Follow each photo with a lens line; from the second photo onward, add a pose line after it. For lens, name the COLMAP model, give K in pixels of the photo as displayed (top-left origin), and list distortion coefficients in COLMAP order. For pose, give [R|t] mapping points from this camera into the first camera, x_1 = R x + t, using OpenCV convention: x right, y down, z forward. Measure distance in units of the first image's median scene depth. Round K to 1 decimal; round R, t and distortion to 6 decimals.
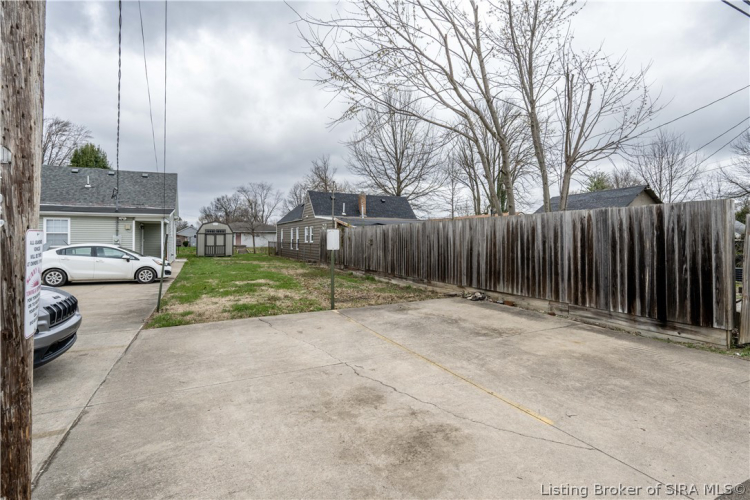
lens RADIAL K [[358.4, 0, 374.2], [0, 358.4, 231.4], [0, 0, 1]] dist [-0.000272, 0.000011]
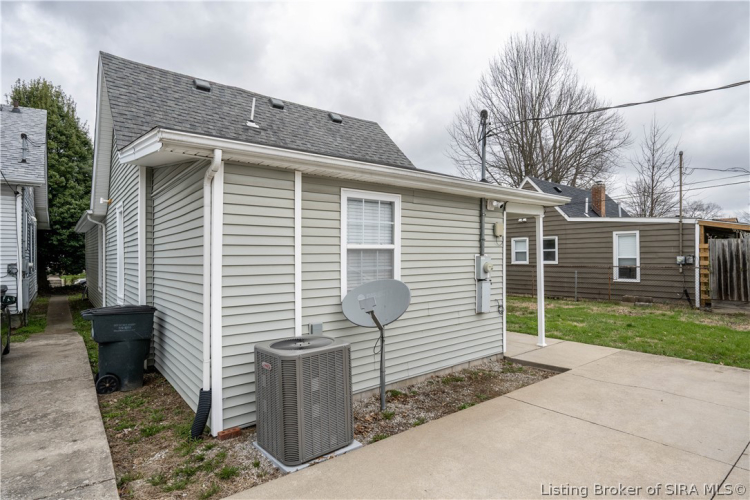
lens RADIAL K [[393.6, 0, 375.0], [0, 393.6, 250.0], [0, 0, 1]] dist [-0.001053, -0.000093]
pose [[0.977068, -0.004818, 0.212873, -0.466199], [0.002518, 0.999935, 0.011076, 0.001241], [-0.212912, -0.010286, 0.977017, 0.345458]]
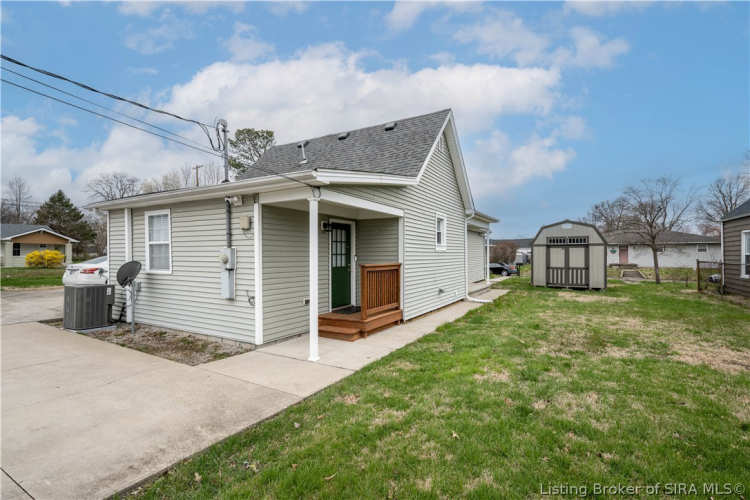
lens RADIAL K [[346.4, 0, 375.0], [0, 346.4, 250.0], [0, 0, 1]] dist [0.023033, 0.000057]
pose [[0.552563, -0.009902, -0.833412, -0.173233], [0.017917, 0.999839, 0.000000, 0.008778], [0.833279, -0.014932, 0.552651, 0.482355]]
